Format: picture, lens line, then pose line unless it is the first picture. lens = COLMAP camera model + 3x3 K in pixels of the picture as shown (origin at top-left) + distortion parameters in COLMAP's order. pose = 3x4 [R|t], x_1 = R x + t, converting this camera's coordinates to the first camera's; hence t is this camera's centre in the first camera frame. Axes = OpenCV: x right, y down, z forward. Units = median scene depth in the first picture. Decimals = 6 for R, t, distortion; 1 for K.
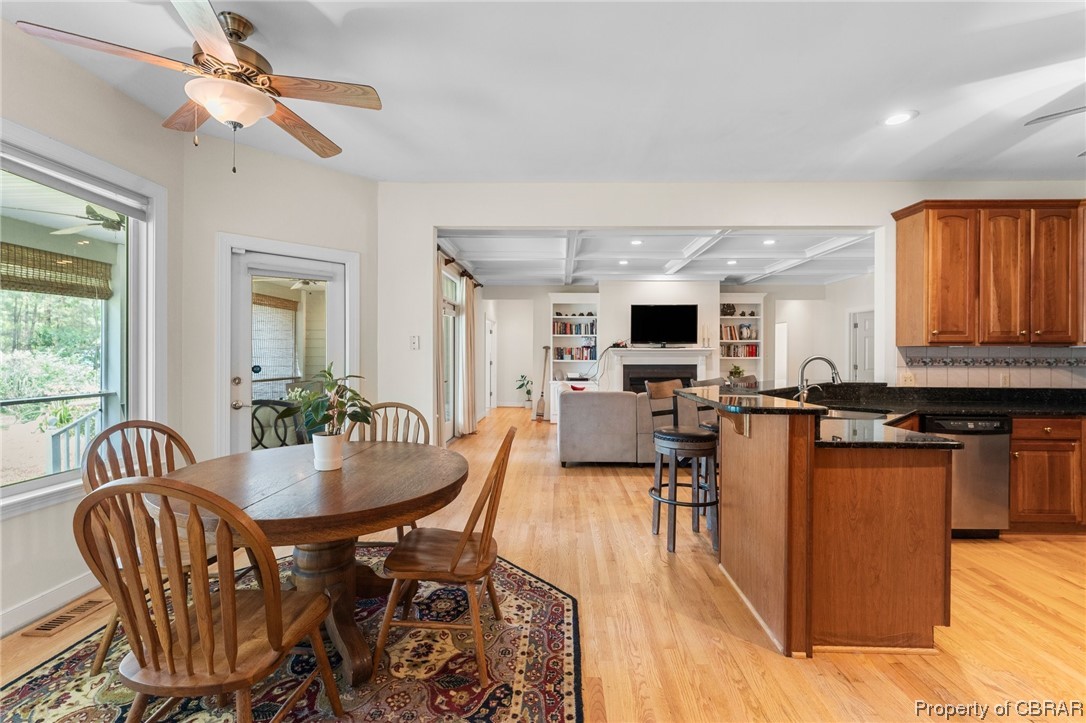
lens RADIAL K [[453.9, 0, 550.5], [0, 453.9, 357.4], [0, 0, 1]] dist [-0.001755, -0.000228]
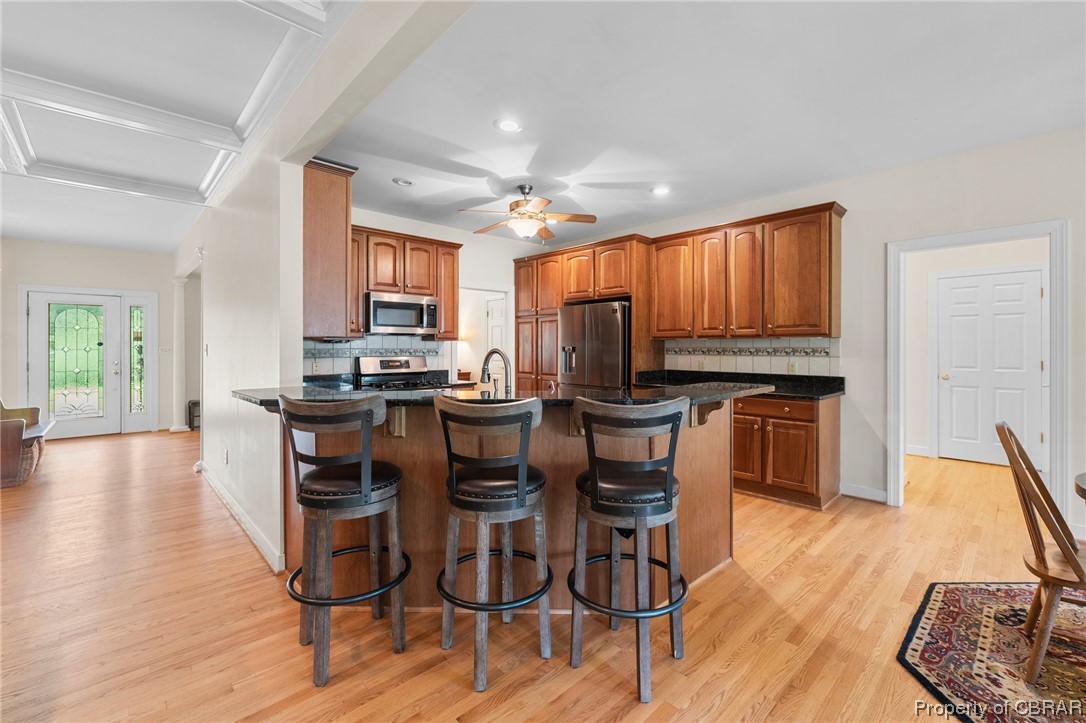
lens RADIAL K [[460.8, 0, 550.9], [0, 460.8, 347.4], [0, 0, 1]] dist [-0.002190, 0.000119]
pose [[-0.708643, -0.001302, 0.705566, -0.054716], [0.004433, 0.999970, 0.006298, -0.010443], [-0.705553, 0.007590, -0.708616, 1.361846]]
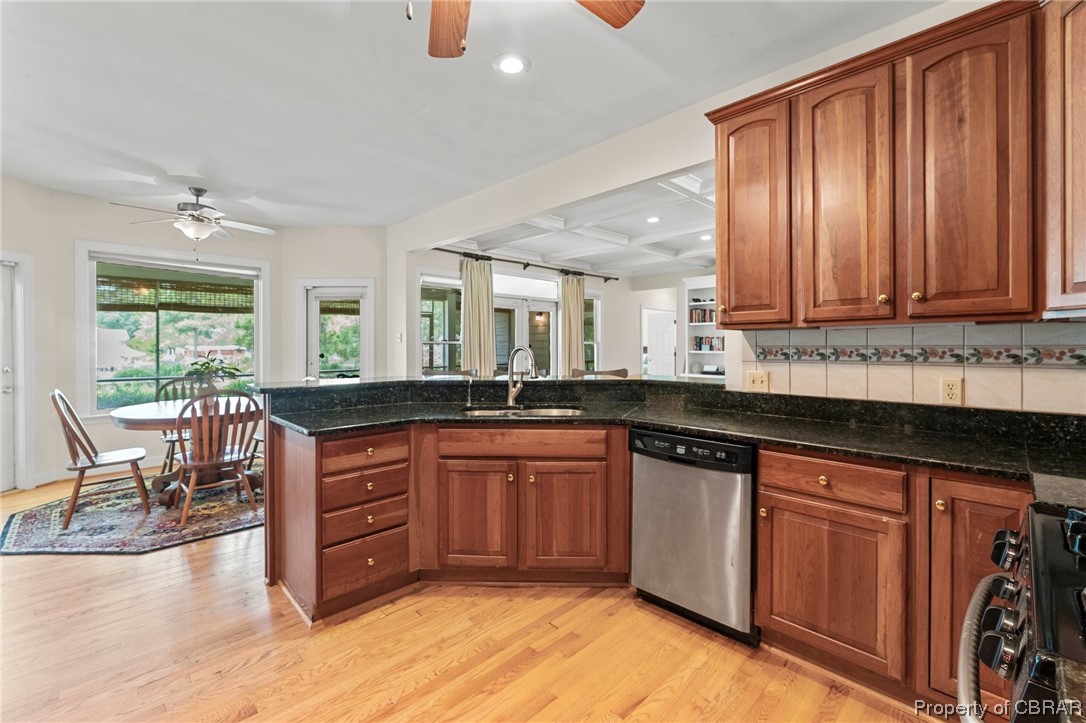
lens RADIAL K [[460.8, 0, 550.9], [0, 460.8, 347.4], [0, 0, 1]] dist [-0.002190, 0.000119]
pose [[0.720086, -0.004010, -0.693873, 1.134535], [0.002580, 0.999992, -0.003101, 0.002137], [0.693880, 0.000443, 0.720091, 0.346608]]
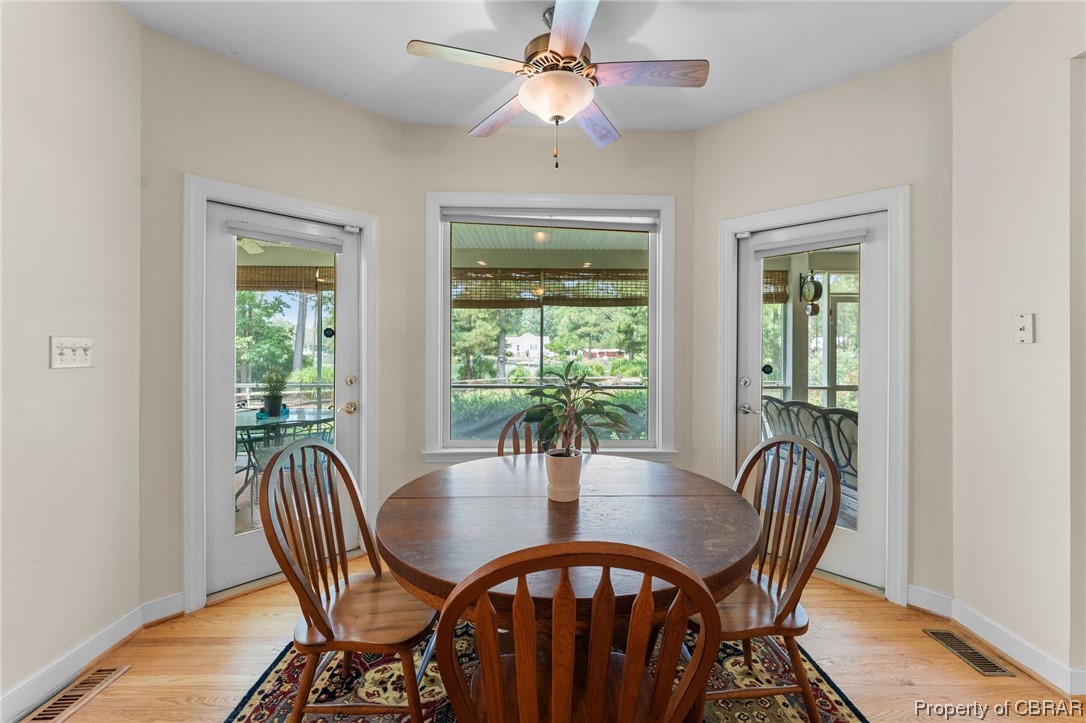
lens RADIAL K [[452.8, 0, 548.0], [0, 452.8, 341.9], [0, 0, 1]] dist [-0.002150, -0.000102]
pose [[0.052310, -0.020559, -0.998419, 0.162472], [-0.009428, 0.999733, -0.021080, -0.003213], [0.998586, 0.010515, 0.052103, 0.538180]]
